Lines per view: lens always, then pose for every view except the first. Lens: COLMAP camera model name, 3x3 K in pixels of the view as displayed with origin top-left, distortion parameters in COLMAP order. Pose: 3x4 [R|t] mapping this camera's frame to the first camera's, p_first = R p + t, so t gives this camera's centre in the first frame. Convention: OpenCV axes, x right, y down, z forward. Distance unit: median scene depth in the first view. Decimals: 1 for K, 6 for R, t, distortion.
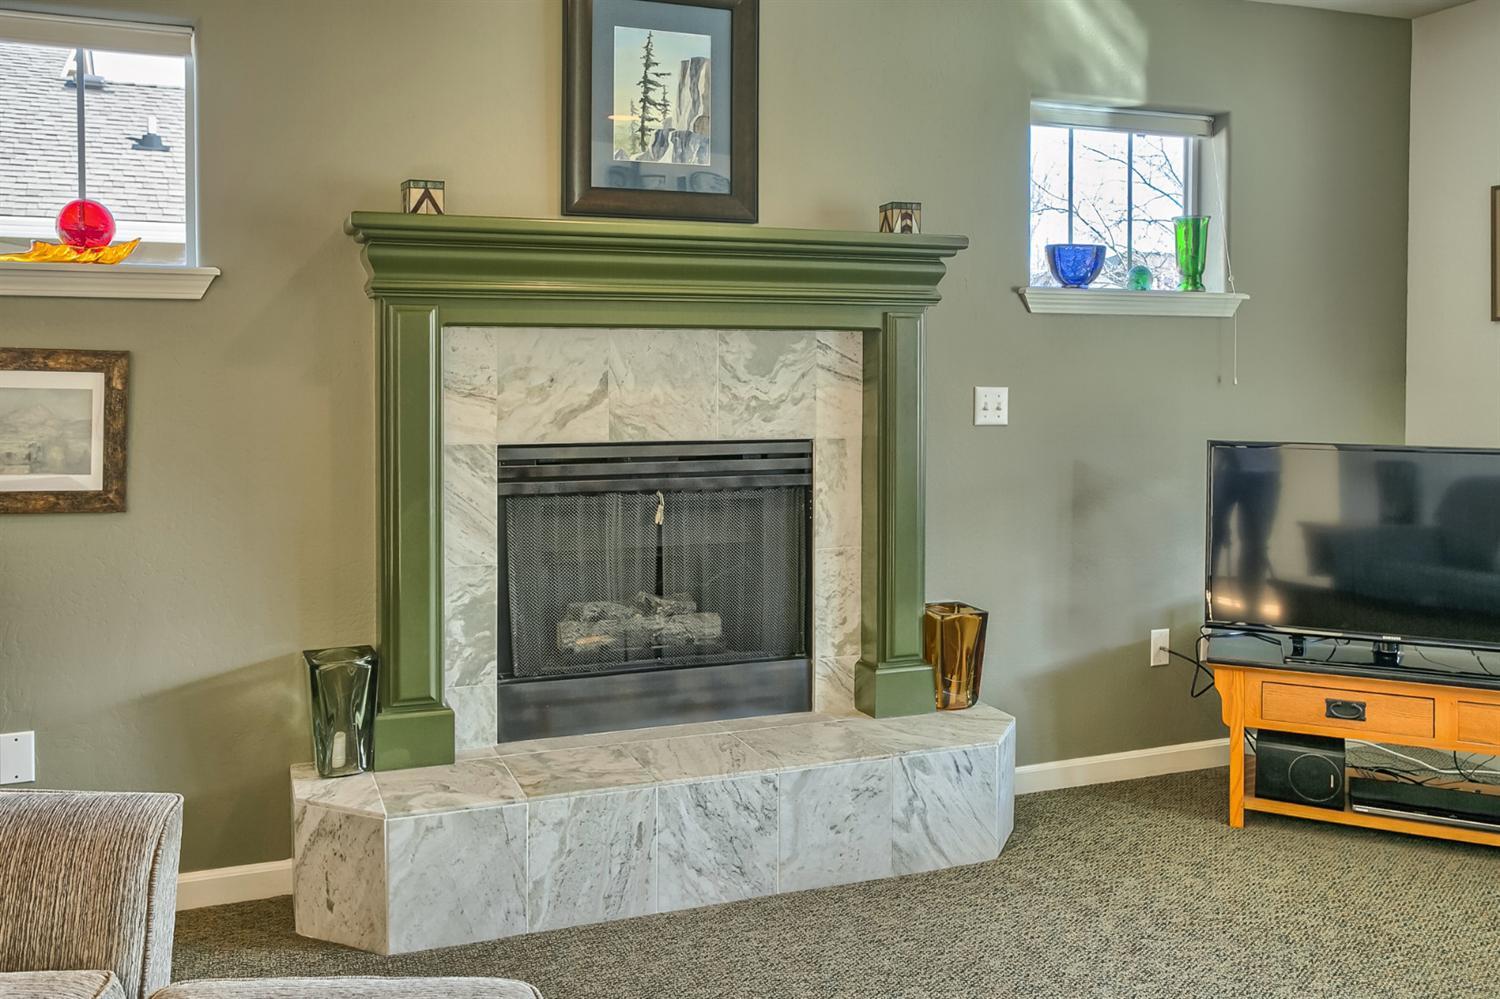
lens RADIAL K [[1216.3, 0, 749.5], [0, 1216.3, 391.7], [0, 0, 1]] dist [0.005060, 0.000414]
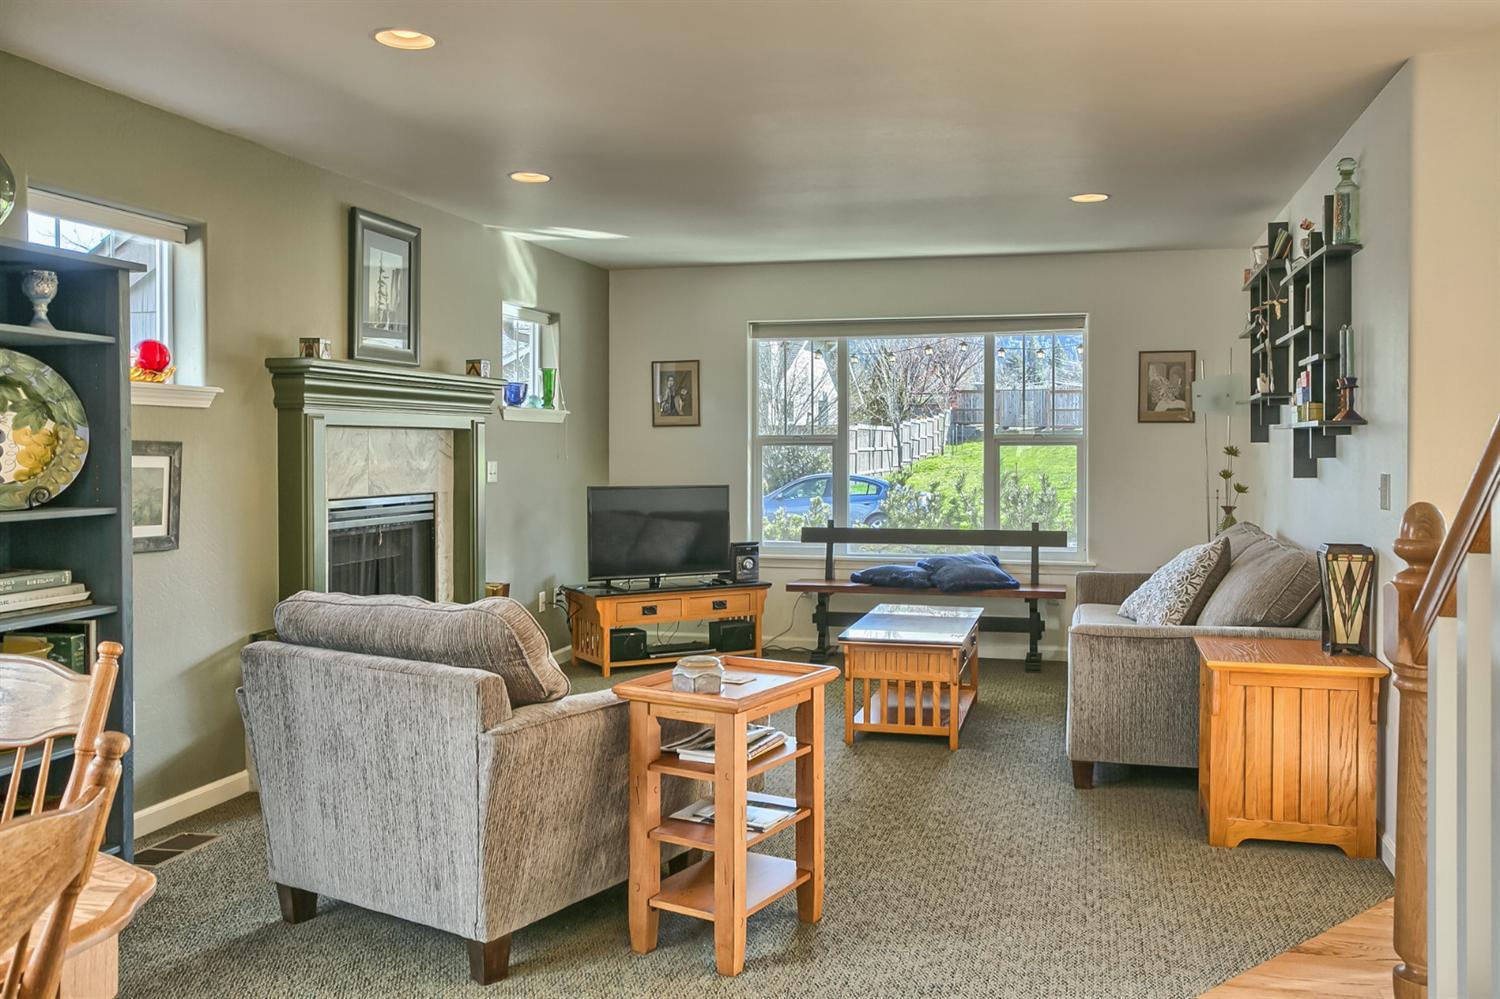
lens RADIAL K [[1305.2, 0, 749.5], [0, 1305.2, 481.1], [0, 0, 1]] dist [0.007714, 0.003368]
pose [[0.566413, -0.023290, 0.823792, -1.272958], [0.018748, 0.999706, 0.015372, 0.003077], [-0.823908, 0.006737, 0.566683, -0.436026]]
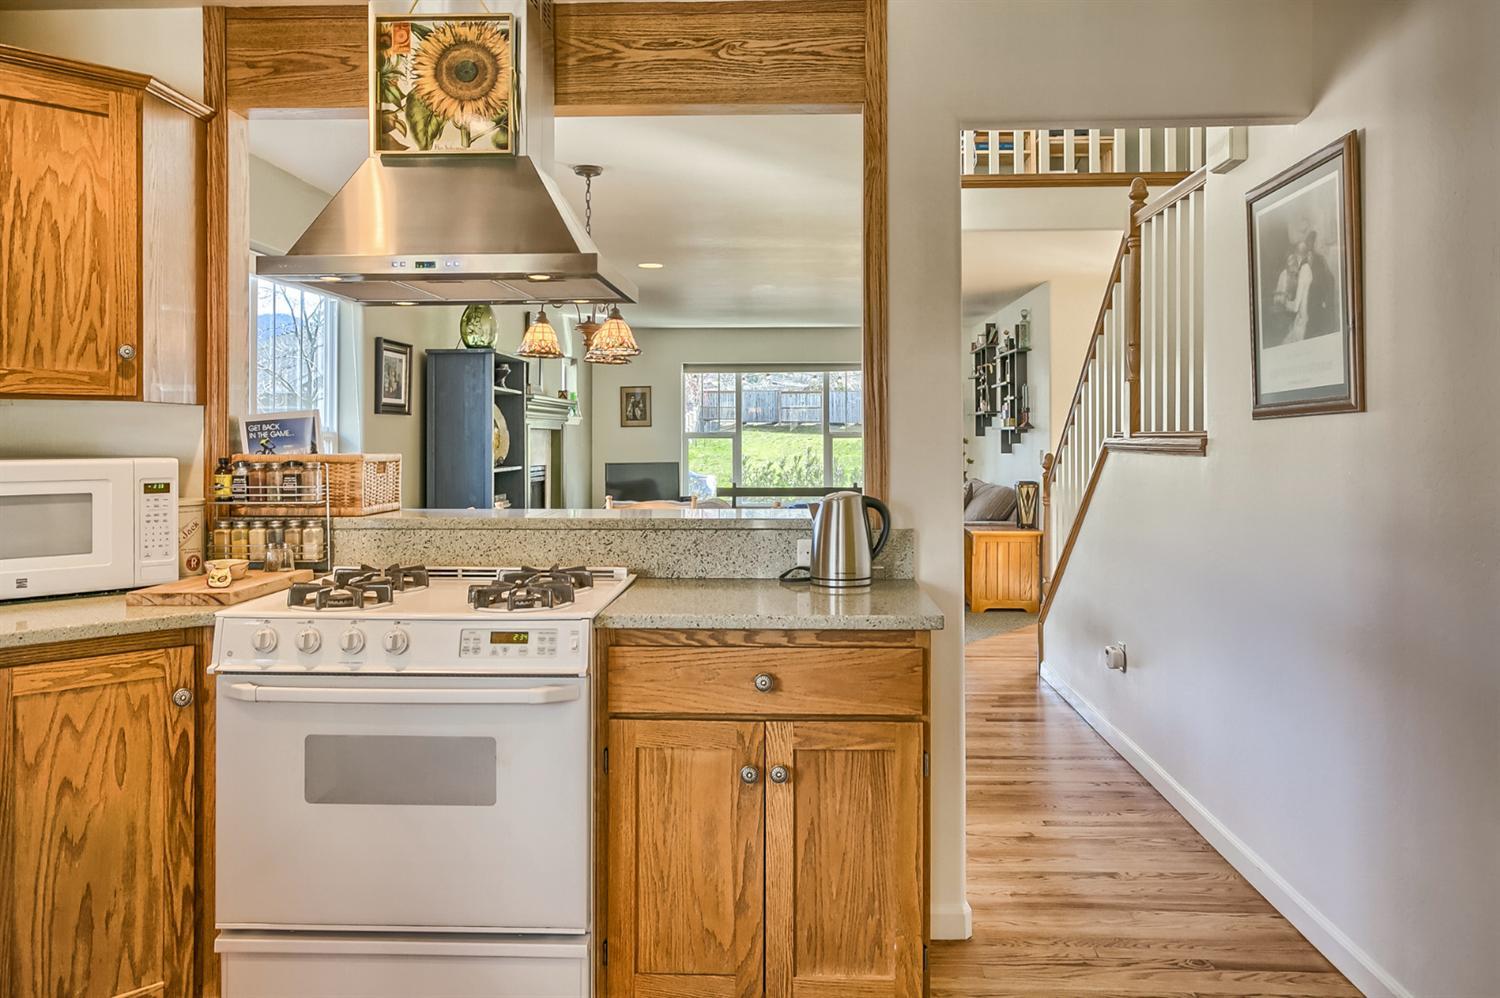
lens RADIAL K [[1179.1, 0, 744.8], [0, 1179.1, 466.3], [0, 0, 1]] dist [0.035611, 0.001419]
pose [[0.388815, -0.023561, 0.921015, -2.866311], [0.022953, 0.999610, 0.015882, 0.006566], [-0.921030, 0.014965, 0.389204, -0.688143]]
